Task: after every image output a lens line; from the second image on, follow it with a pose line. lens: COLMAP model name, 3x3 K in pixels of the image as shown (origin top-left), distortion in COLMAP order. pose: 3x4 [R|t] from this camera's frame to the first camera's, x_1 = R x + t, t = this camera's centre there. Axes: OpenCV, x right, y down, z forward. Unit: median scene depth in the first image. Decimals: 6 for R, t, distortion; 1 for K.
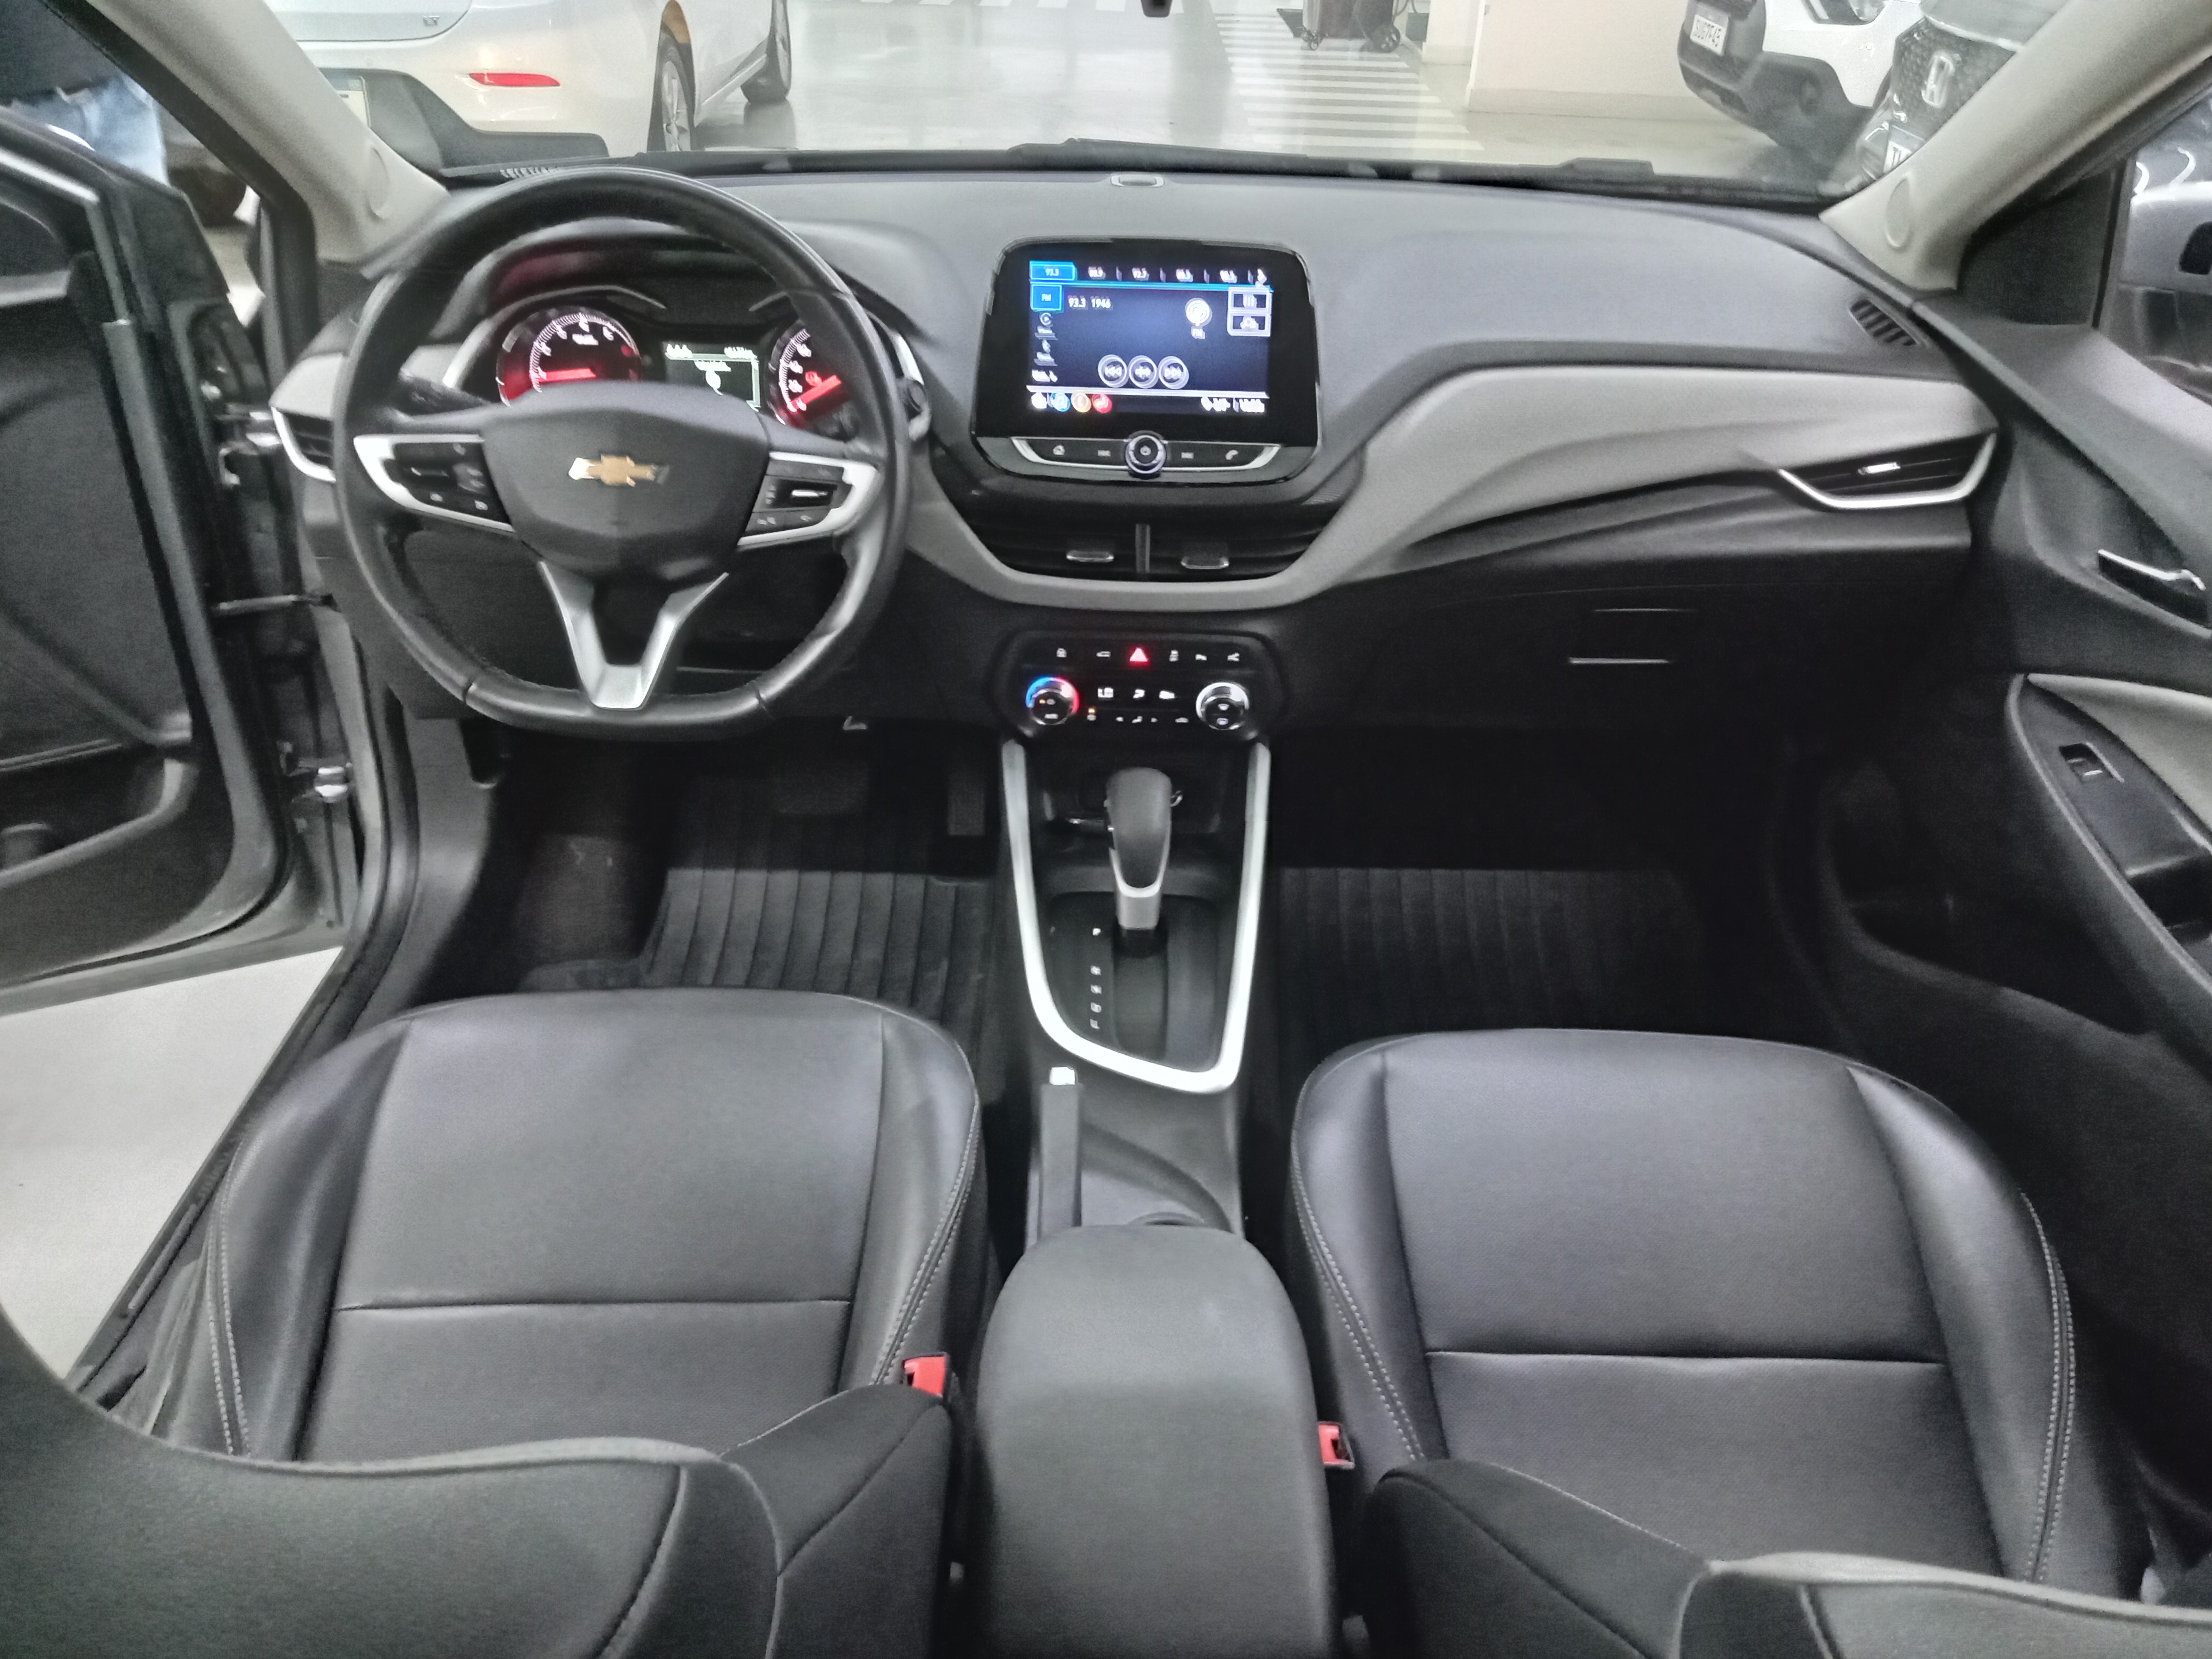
lens RADIAL K [[1625.1, 0, 1106.0], [0, 1625.1, 829.5], [0, 0, 1]] dist [0.030383, -0.001993]
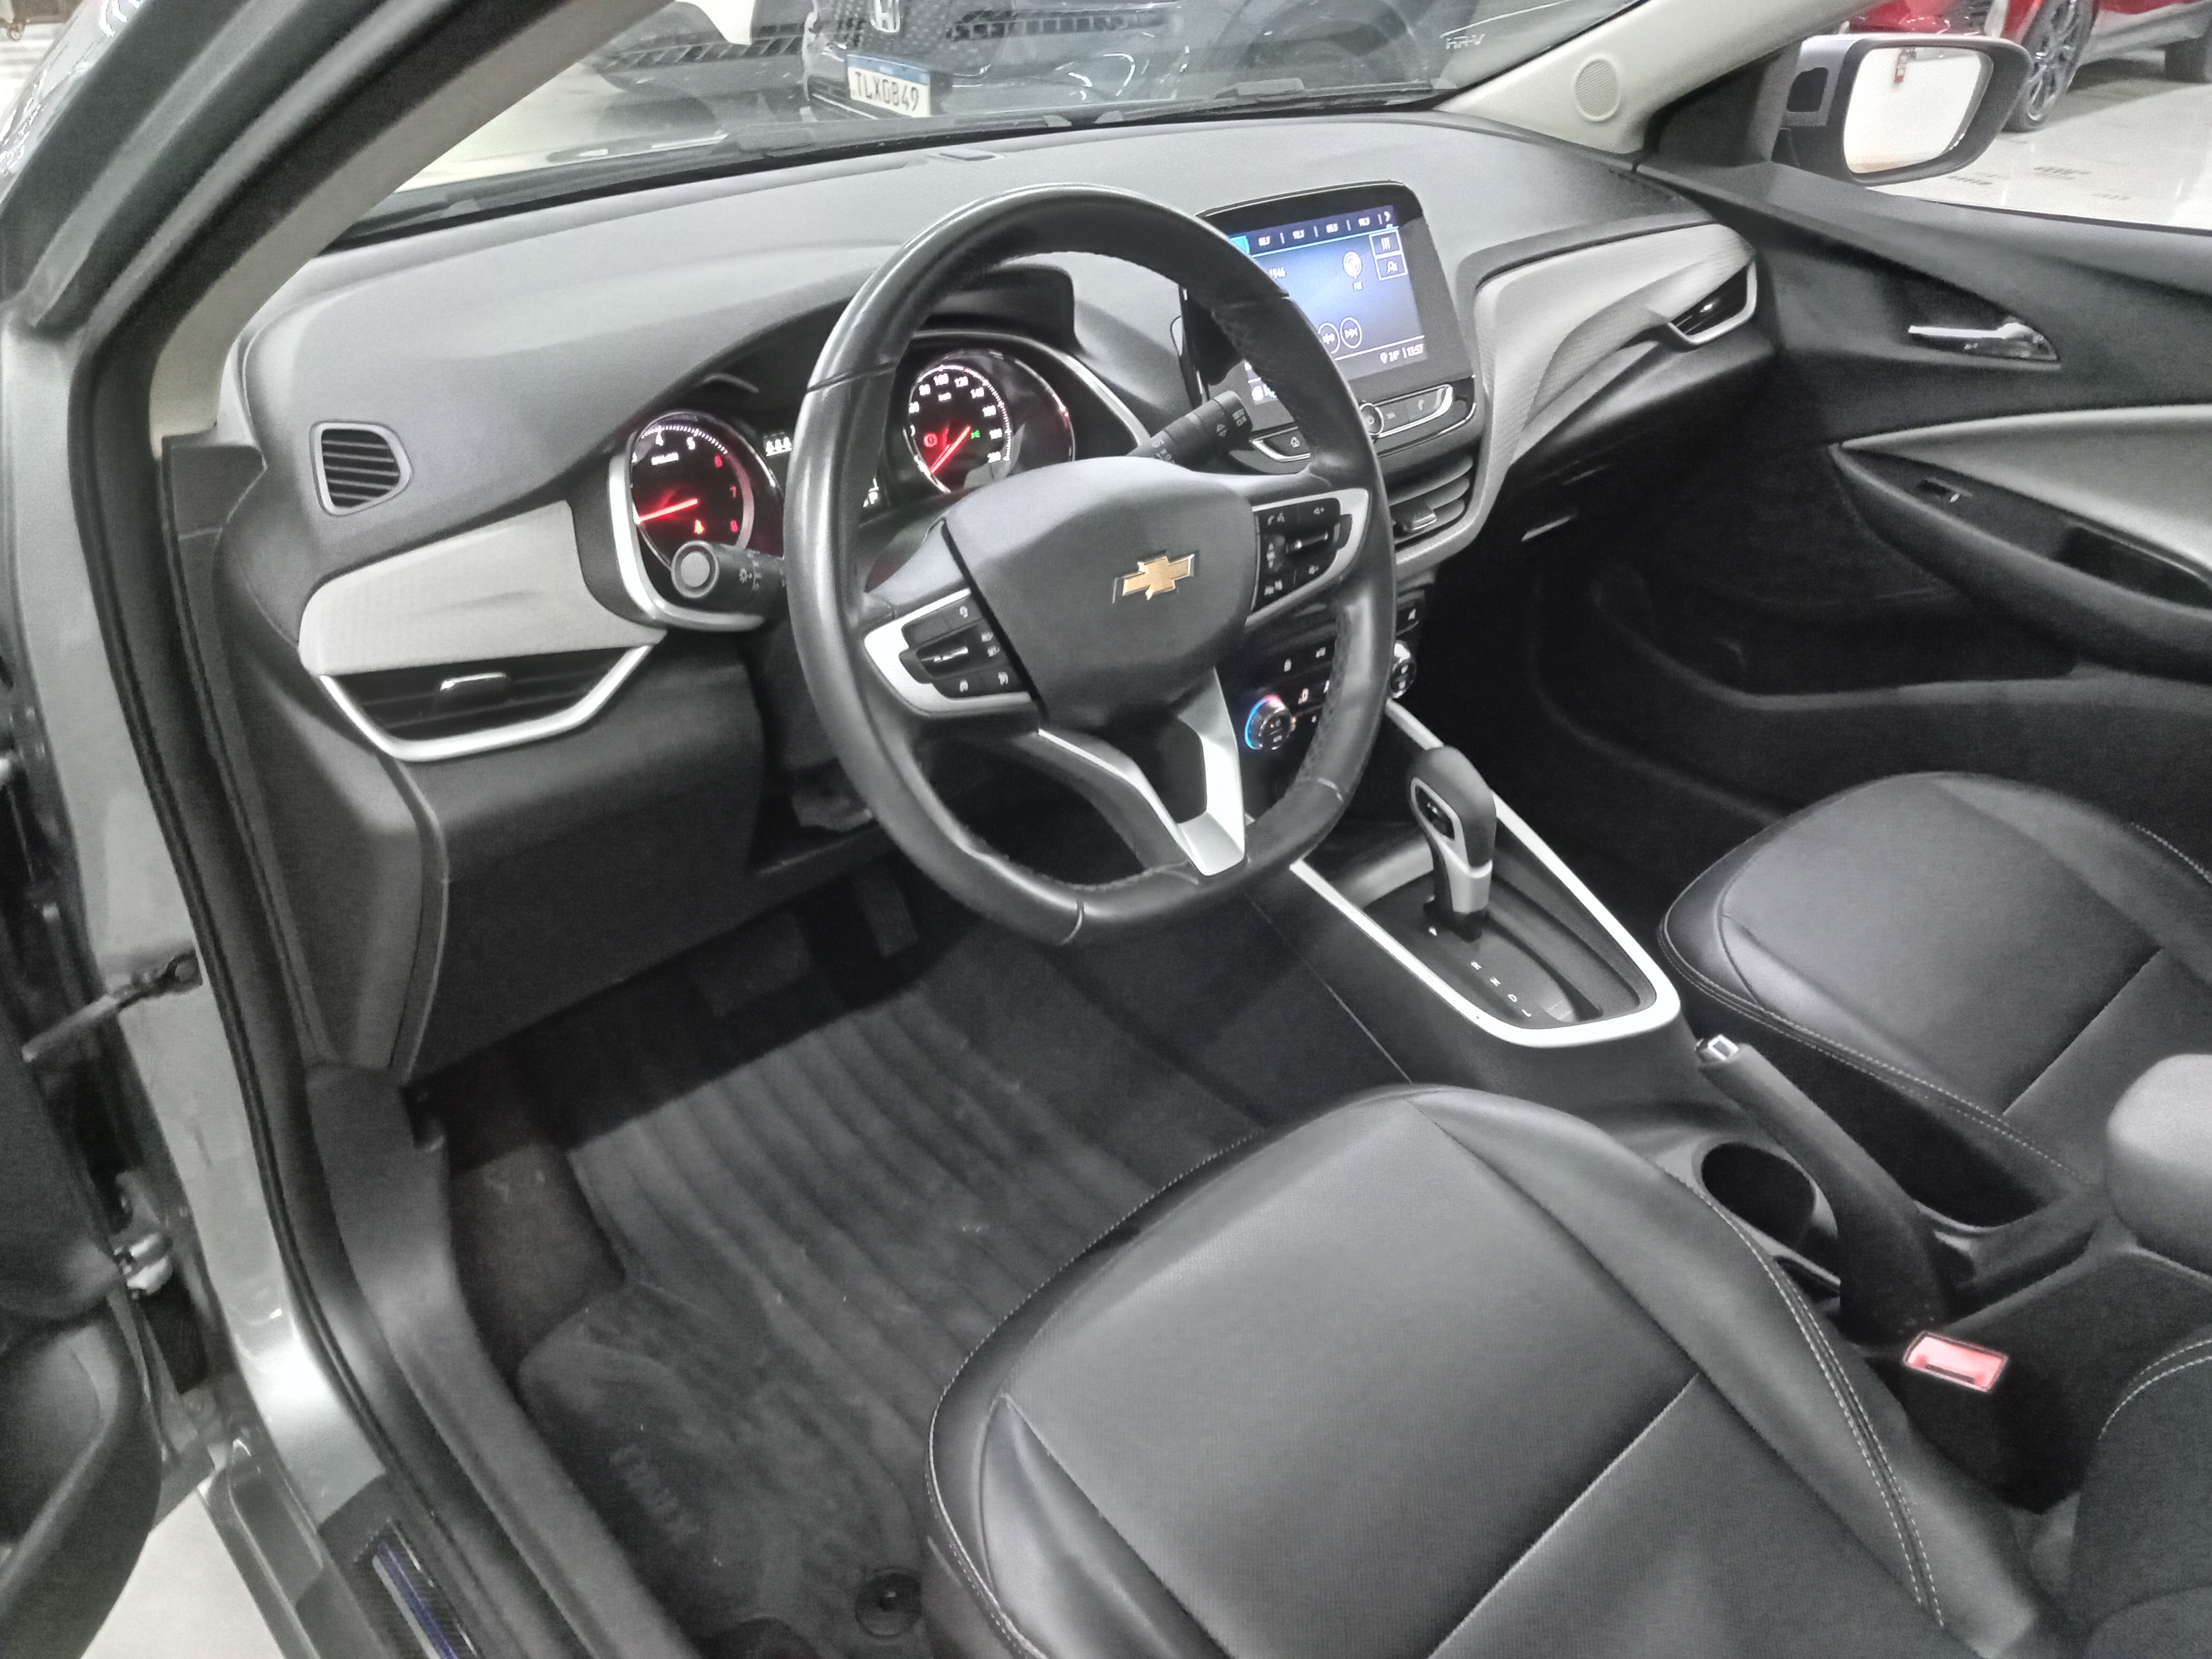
lens RADIAL K [[1625.1, 0, 1106.0], [0, 1625.1, 829.5], [0, 0, 1]] dist [0.030383, -0.001993]
pose [[0.745114, -0.360331, 0.561219, -0.634423], [0.350125, 0.927543, 0.130679, -0.175795], [-0.567643, 0.099126, 0.817286, 0.327411]]
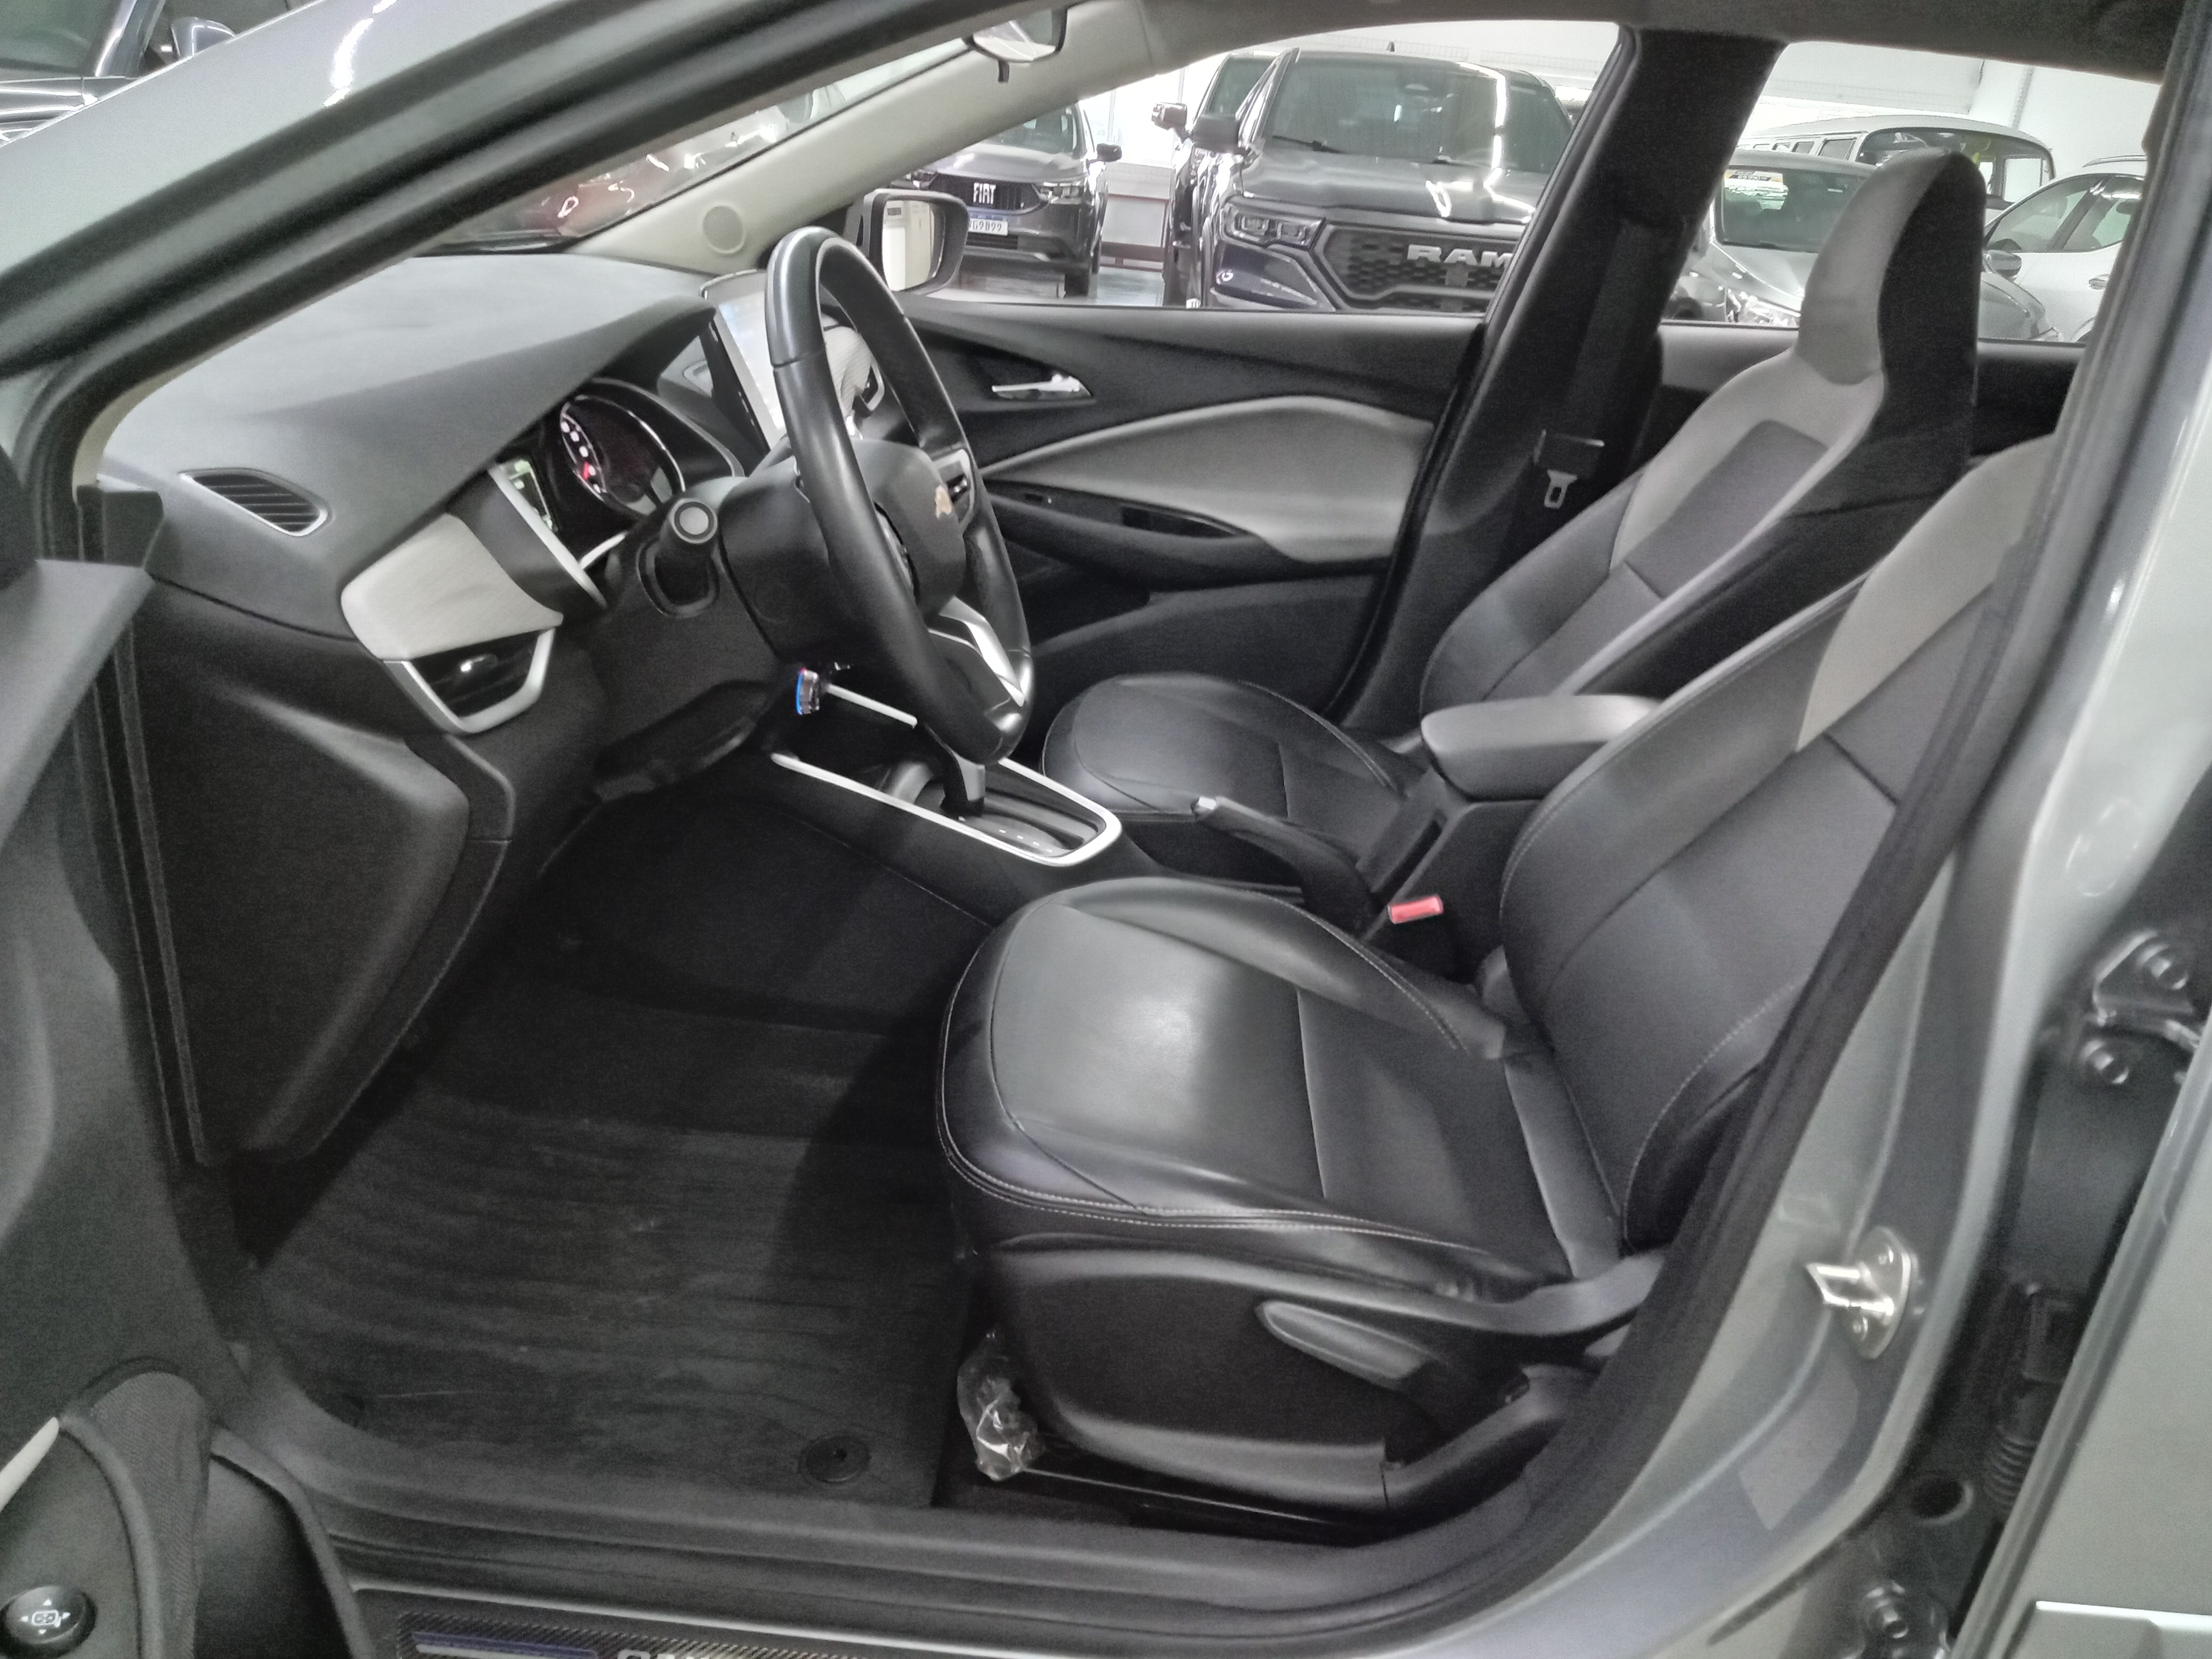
lens RADIAL K [[1625.1, 0, 1106.0], [0, 1625.1, 829.5], [0, 0, 1]] dist [0.030383, -0.001993]
pose [[0.068421, -0.407492, 0.910642, -1.093725], [0.465872, 0.820200, 0.332017, -0.280630], [-0.882203, 0.401525, 0.245958, 0.595898]]
